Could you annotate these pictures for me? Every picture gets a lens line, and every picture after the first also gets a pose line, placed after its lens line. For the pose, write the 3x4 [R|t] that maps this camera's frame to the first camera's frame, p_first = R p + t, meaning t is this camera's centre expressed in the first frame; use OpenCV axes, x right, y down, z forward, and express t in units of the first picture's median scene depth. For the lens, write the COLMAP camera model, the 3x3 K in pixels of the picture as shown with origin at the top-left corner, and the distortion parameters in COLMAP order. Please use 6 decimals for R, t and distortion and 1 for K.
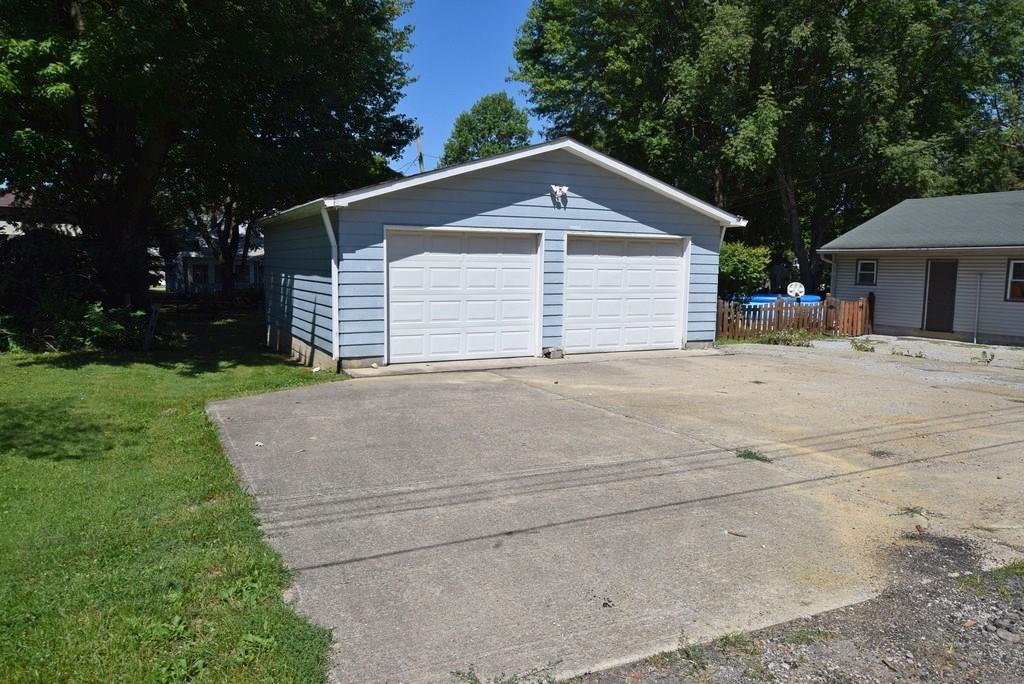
lens RADIAL K [[715.6, 0, 512.0], [0, 715.6, 342.0], [0, 0, 1]] dist [-0.001896, 0.002293]
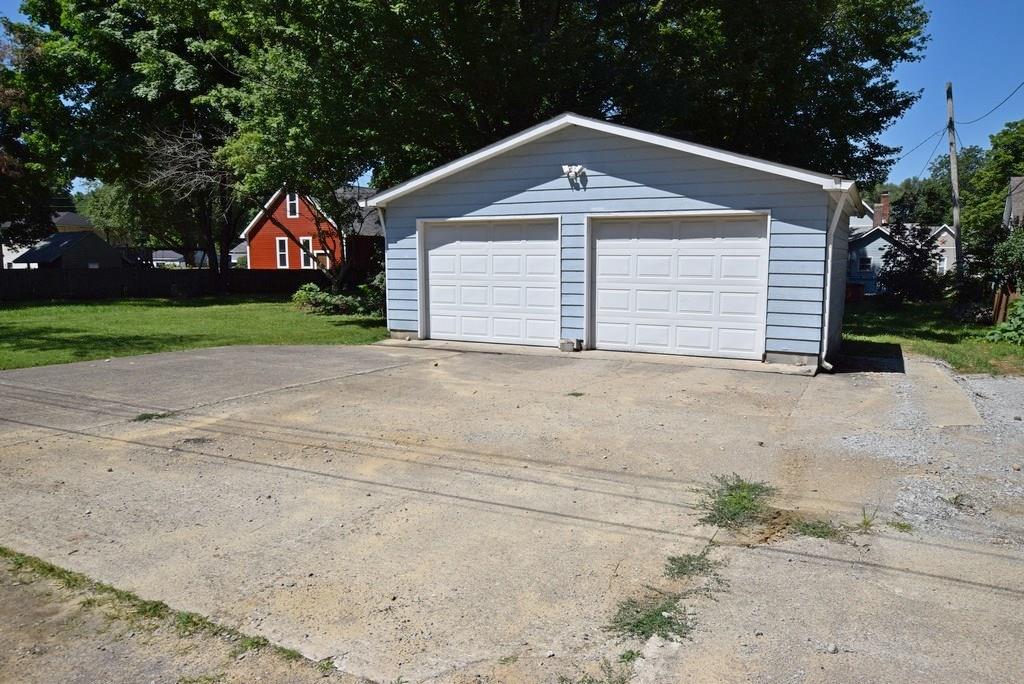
lens RADIAL K [[715.6, 0, 512.0], [0, 715.6, 342.0], [0, 0, 1]] dist [-0.001896, 0.002293]
pose [[0.593349, 0.086668, -0.800266, 0.771951], [-0.079168, 0.995650, 0.049130, -0.029407], [0.801043, 0.034204, 0.597629, 0.386642]]
